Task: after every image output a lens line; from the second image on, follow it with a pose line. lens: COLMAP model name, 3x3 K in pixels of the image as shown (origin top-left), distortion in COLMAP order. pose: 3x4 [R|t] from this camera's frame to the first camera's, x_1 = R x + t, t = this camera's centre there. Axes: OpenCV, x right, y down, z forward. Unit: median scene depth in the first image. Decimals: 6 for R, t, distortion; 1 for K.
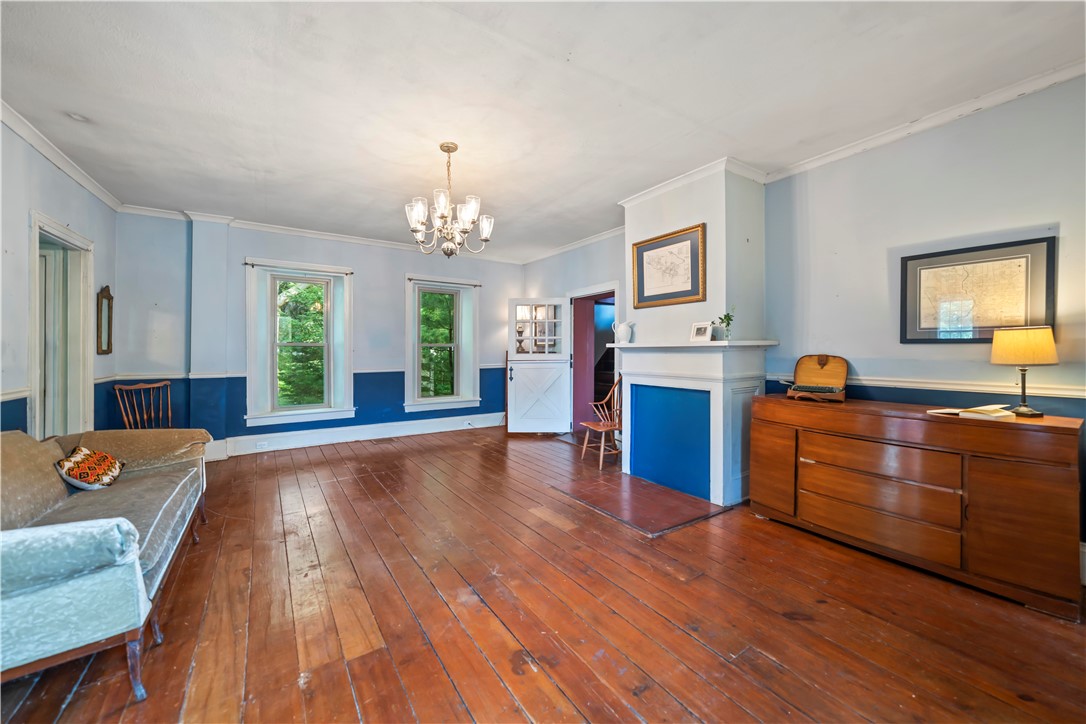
lens RADIAL K [[404.2, 0, 544.0], [0, 404.2, 351.1], [0, 0, 1]] dist [-0.001600, -0.000100]
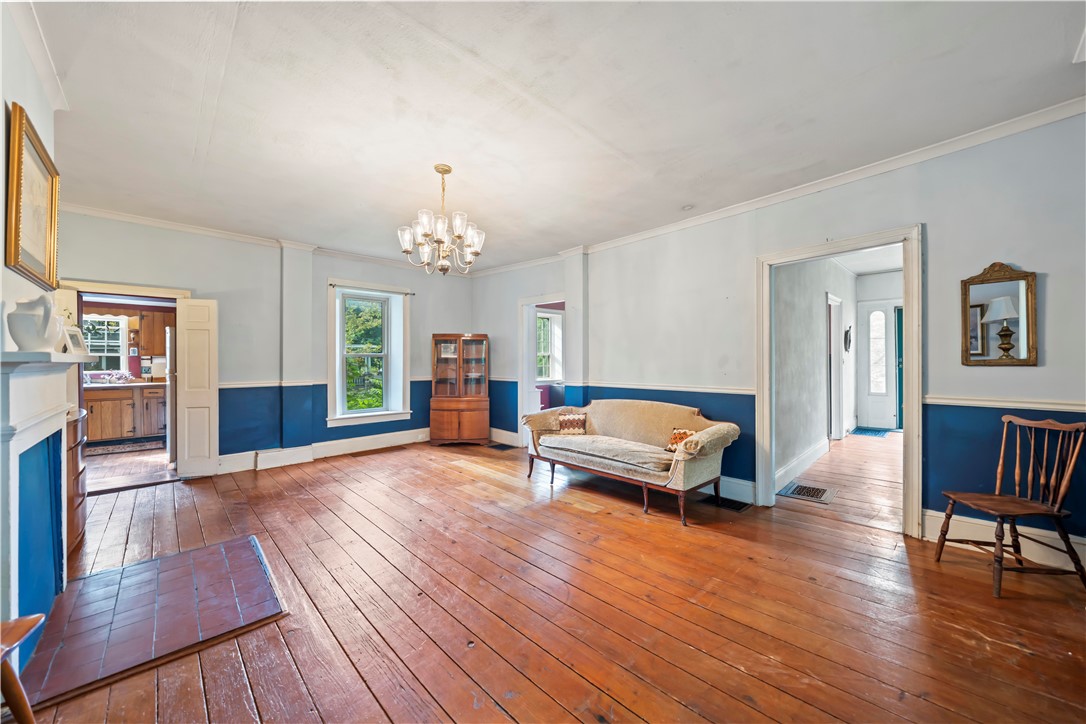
lens RADIAL K [[401.0, 0, 543.0], [0, 401.0, 362.0], [0, 0, 1]] dist [0.000382, 0.000045]
pose [[-0.987922, 0.005009, -0.154870, -0.252550], [0.005177, 0.999986, -0.000683, -0.002275], [0.154865, -0.001477, -0.987935, 1.593018]]
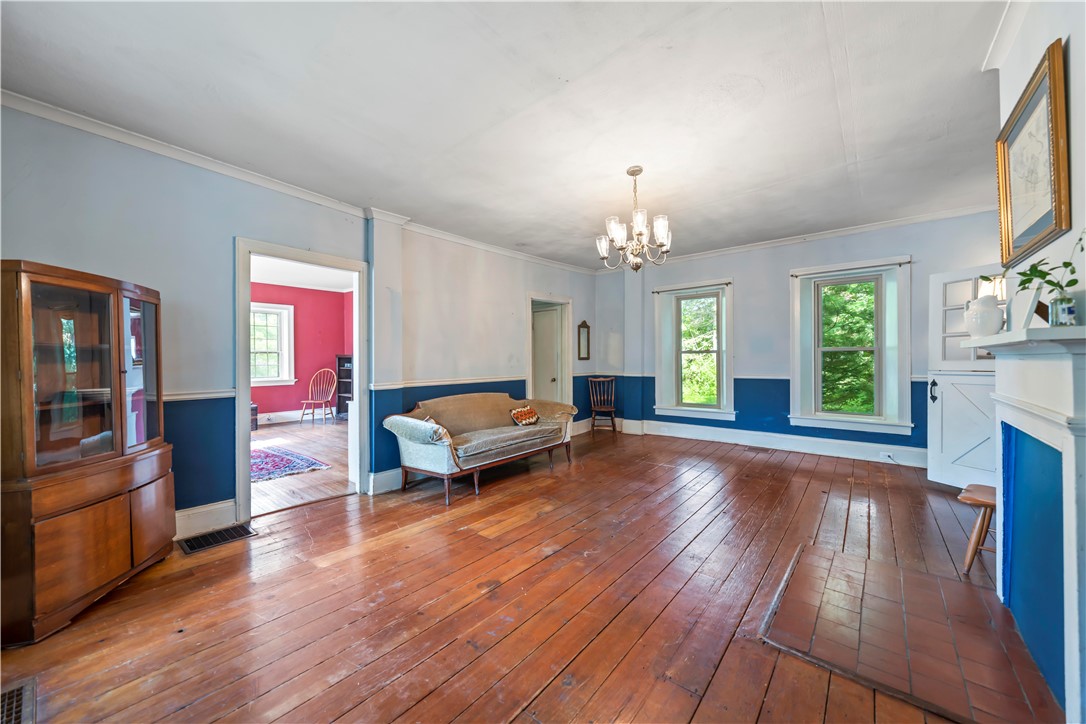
lens RADIAL K [[407.0, 0, 548.1], [0, 407.0, 360.6], [0, 0, 1]] dist [-0.000367, 0.000032]
pose [[0.287037, 0.002660, -0.957916, 0.581169], [0.005831, 0.999973, 0.004524, 0.002206], [0.957902, -0.006884, 0.287014, 0.352724]]
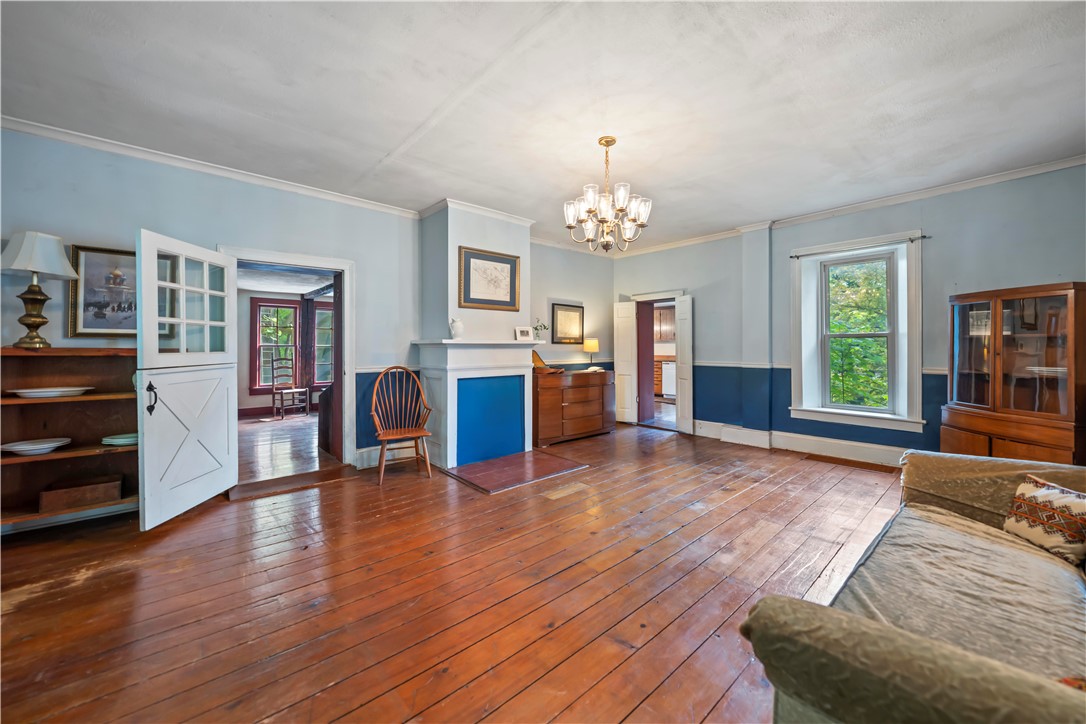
lens RADIAL K [[407.2, 0, 542.7], [0, 407.2, 346.9], [0, 0, 1]] dist [0.017580, 0.000025]
pose [[-0.115187, 0.000698, 0.993344, -0.937614], [0.001858, 0.999998, -0.000488, 0.000020], [-0.993342, 0.001789, -0.115188, 0.983386]]
